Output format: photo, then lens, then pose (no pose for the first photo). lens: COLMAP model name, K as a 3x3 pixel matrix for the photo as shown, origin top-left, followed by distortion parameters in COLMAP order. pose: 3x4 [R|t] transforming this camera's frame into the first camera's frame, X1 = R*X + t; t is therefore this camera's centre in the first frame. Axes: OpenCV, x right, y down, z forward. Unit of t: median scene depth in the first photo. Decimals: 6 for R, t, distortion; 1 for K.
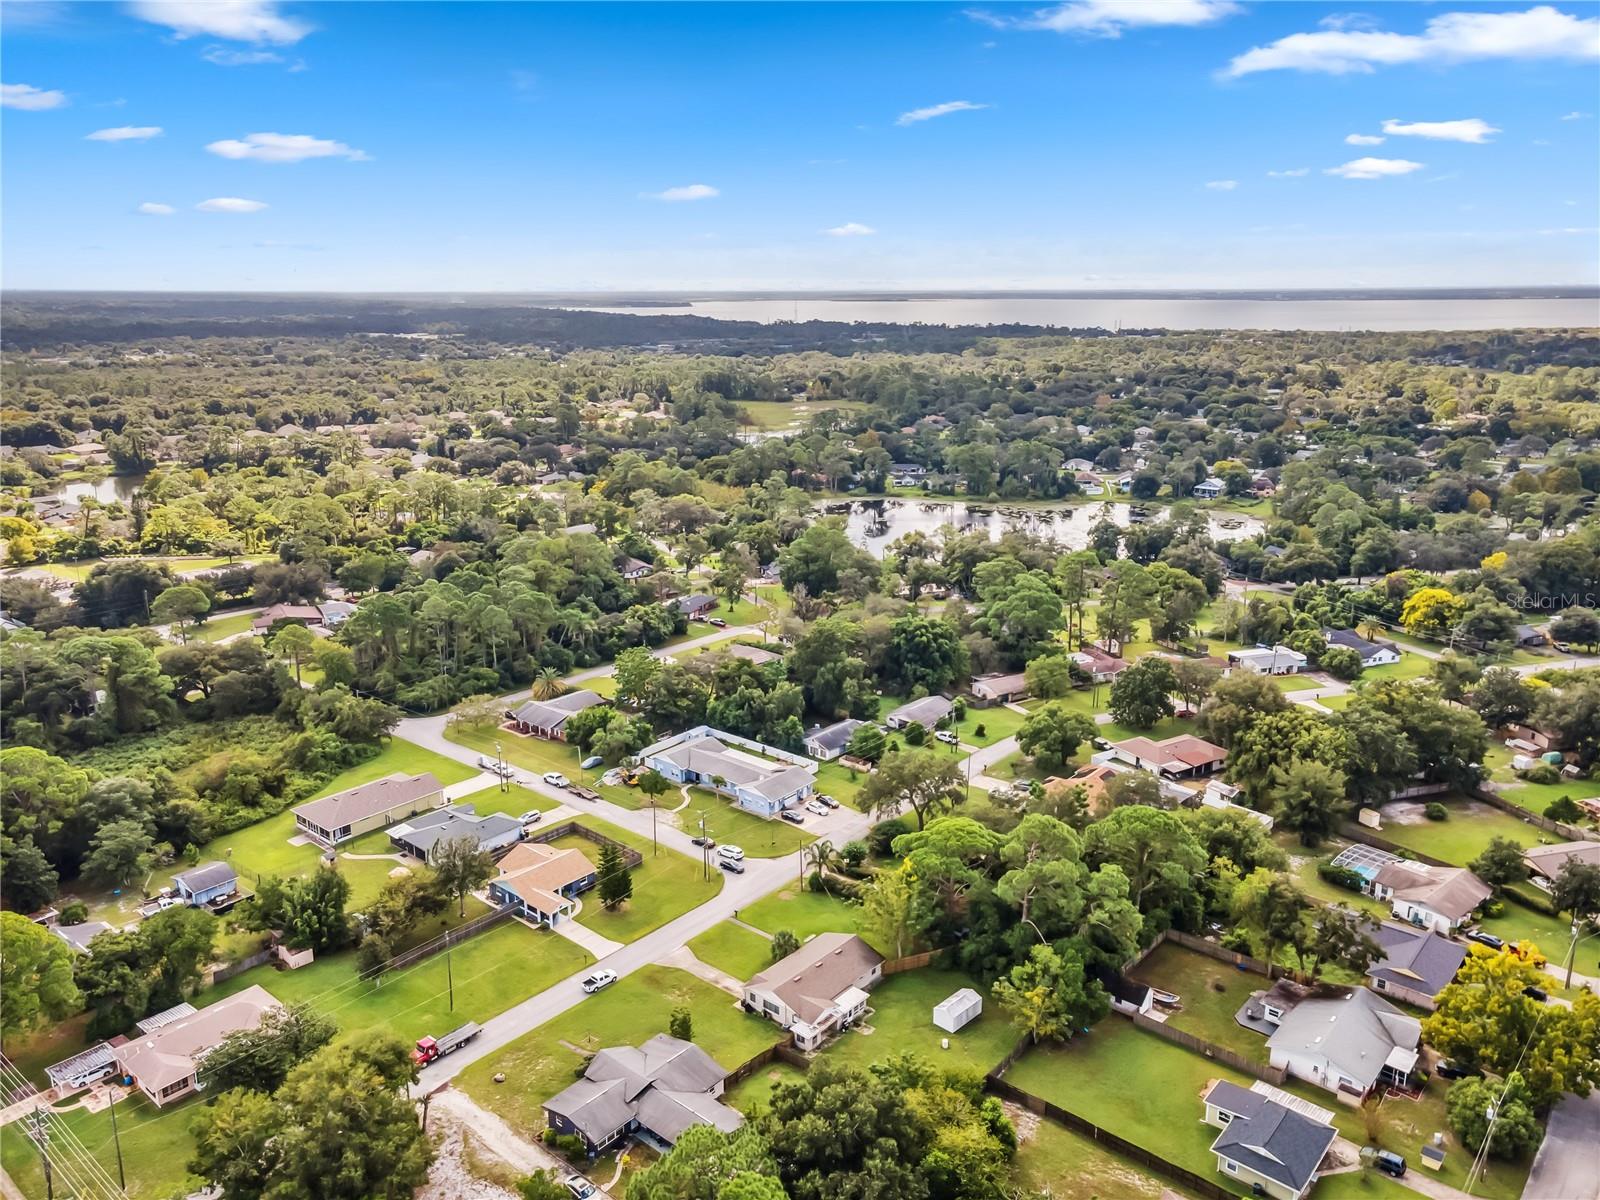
lens RADIAL K [[1171.0, 0, 792.2], [0, 1171.0, 597.3], [0, 0, 1]] dist [0.034279, 0.008780]
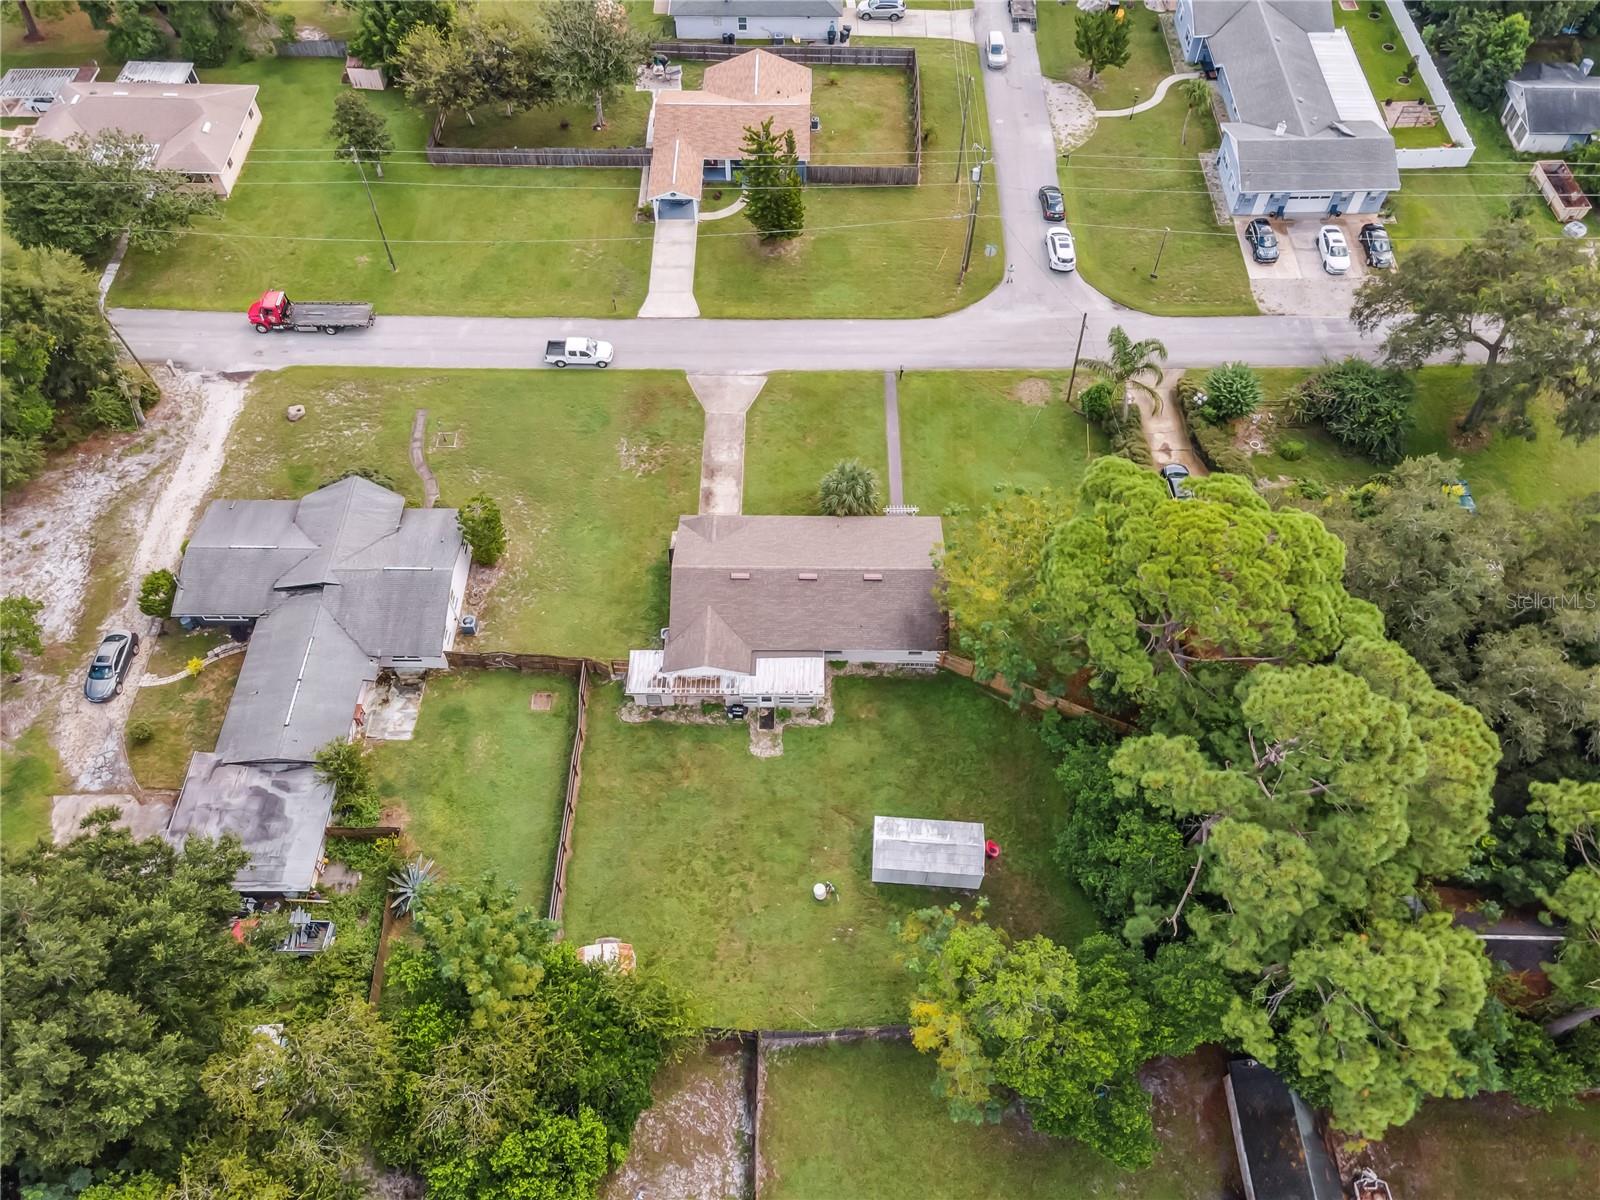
lens RADIAL K [[1171.0, 0, 792.2], [0, 1171.0, 597.3], [0, 0, 1]] dist [0.034279, 0.008780]
pose [[0.644337, 0.633727, -0.428041, 0.167869], [-0.191601, 0.675646, 0.711893, -0.017337], [0.740350, -0.376686, 0.556767, 0.527877]]
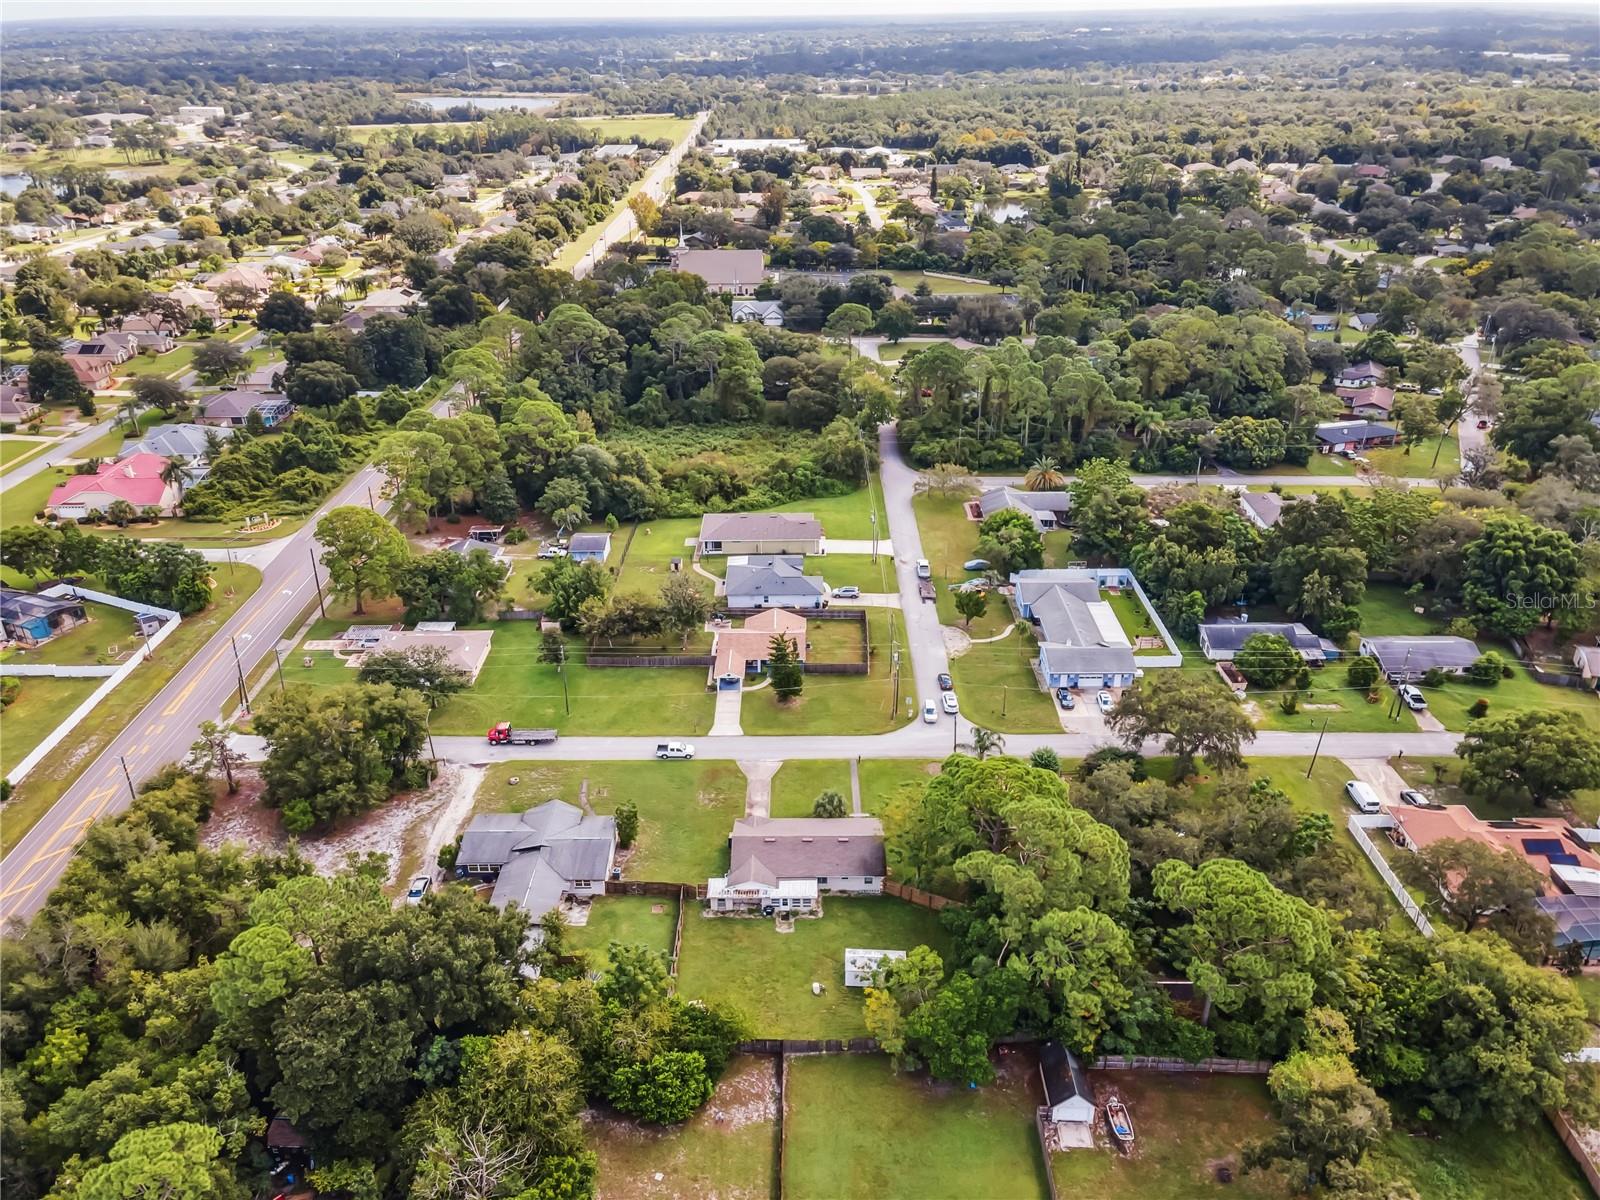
lens RADIAL K [[1161.6, 0, 796.0], [0, 1161.6, 589.6], [0, 0, 1]] dist [0.044106, 0.005001]
pose [[0.650499, 0.332826, -0.682699, 0.399719], [-0.186431, 0.941342, 0.281281, -0.077677], [0.736270, -0.055697, 0.674391, 0.305045]]
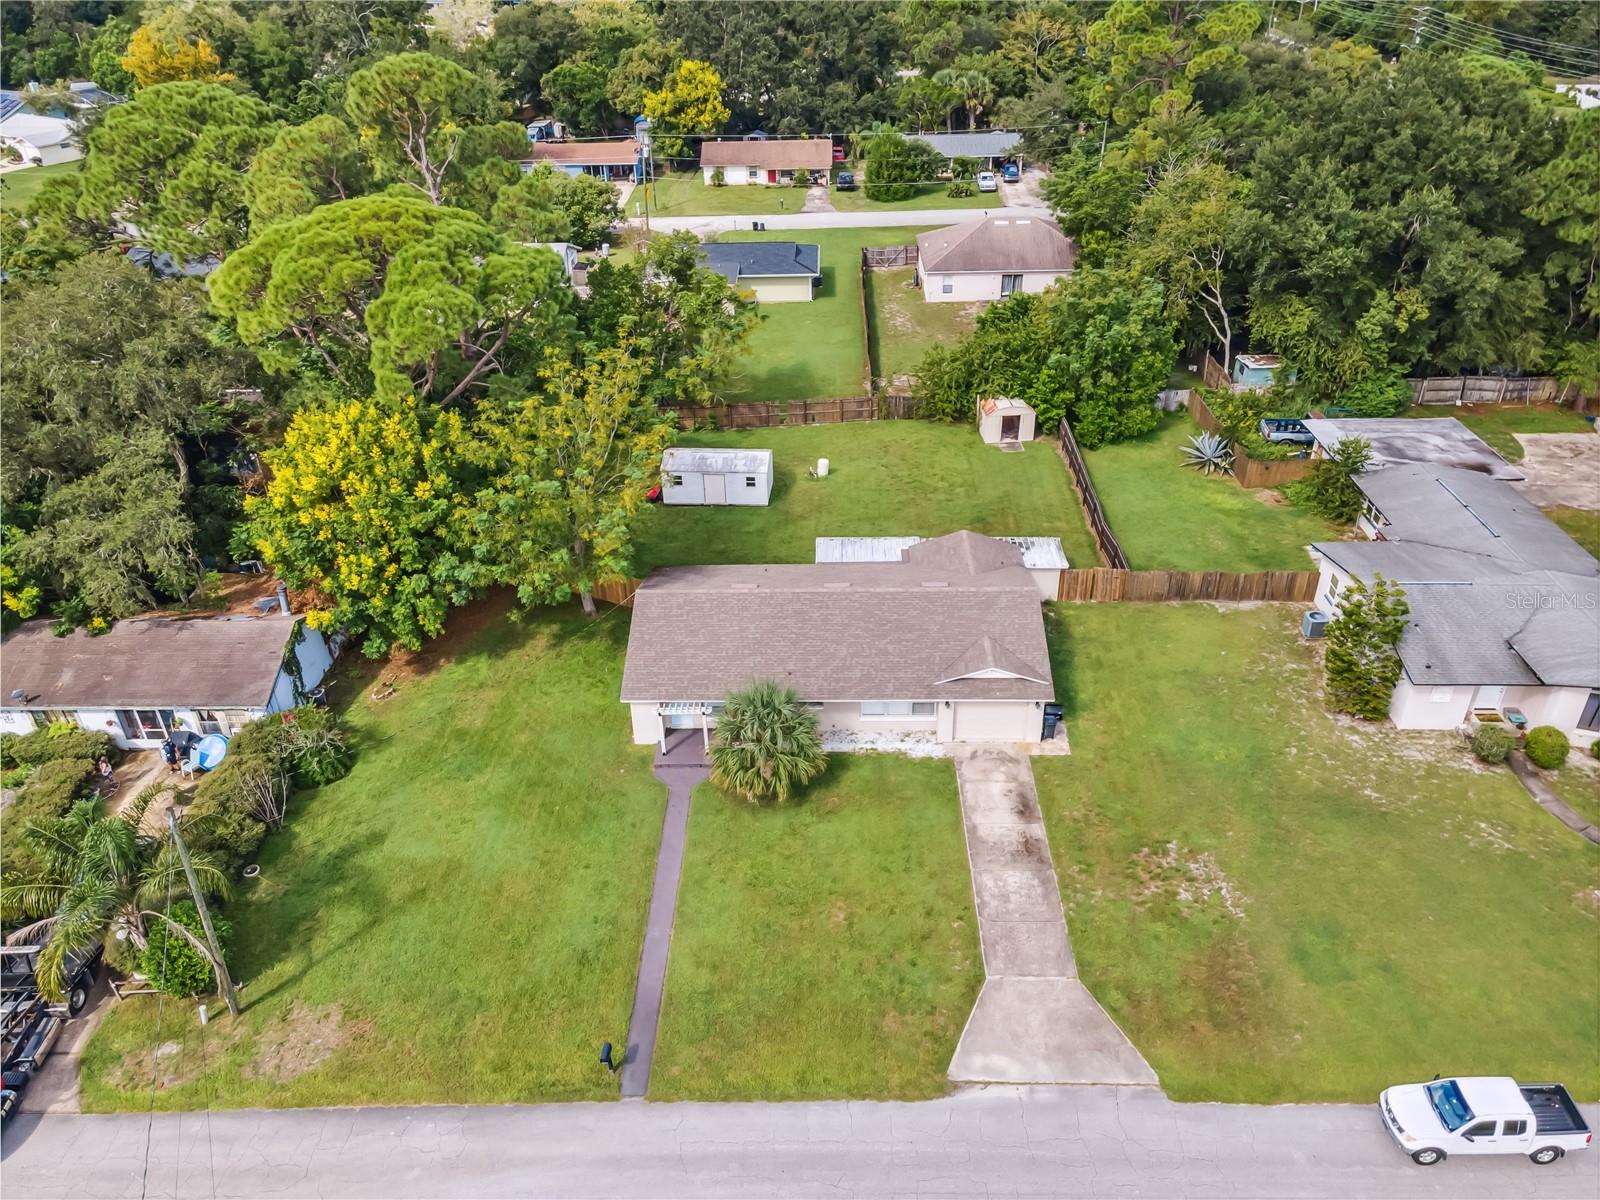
lens RADIAL K [[1161.6, 0, 796.0], [0, 1161.6, 589.6], [0, 0, 1]] dist [0.044106, 0.005001]
pose [[-0.635168, -0.384675, 0.669766, -0.140592], [0.220419, 0.740815, 0.634515, 0.071482], [-0.740255, 0.550652, -0.385752, 0.829517]]
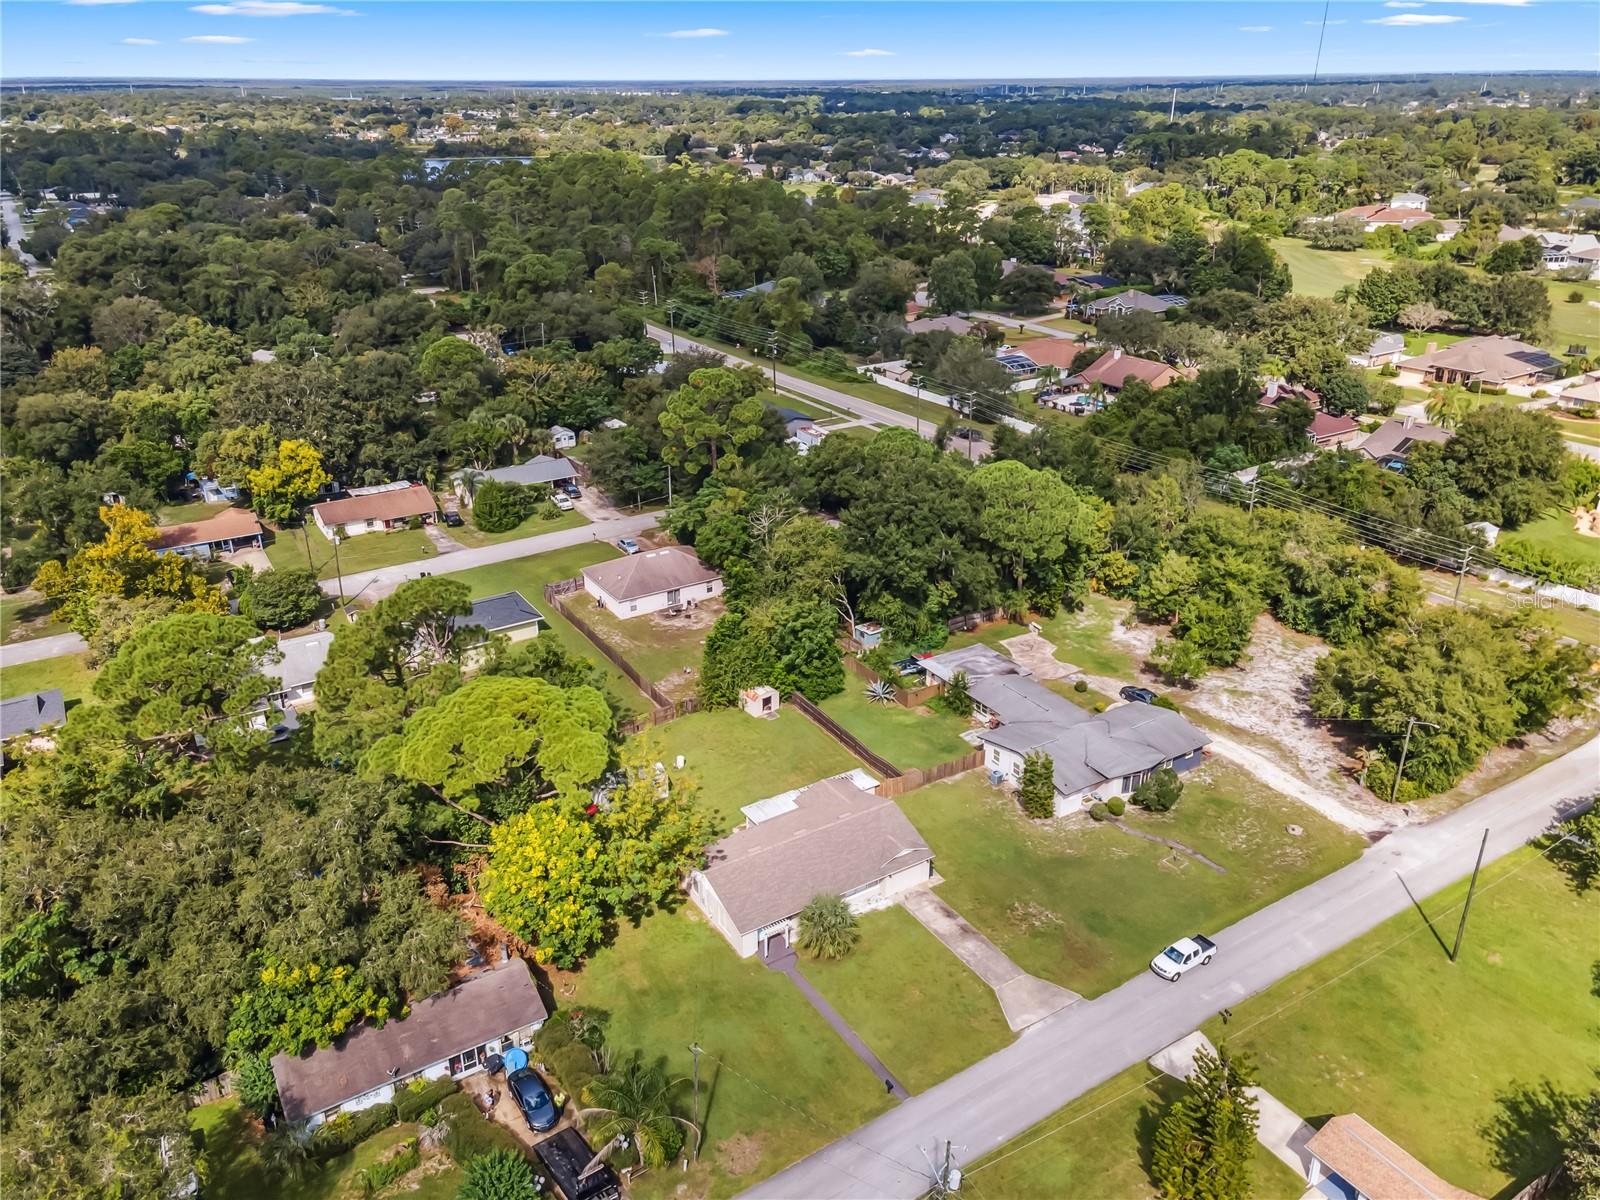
lens RADIAL K [[1171.0, 0, 792.2], [0, 1171.0, 597.3], [0, 0, 1]] dist [0.034279, 0.008780]
pose [[-0.955003, -0.110714, 0.275158, -0.090317], [0.084224, 0.788297, 0.609503, -0.107467], [-0.284387, 0.605252, -0.743501, 1.000543]]
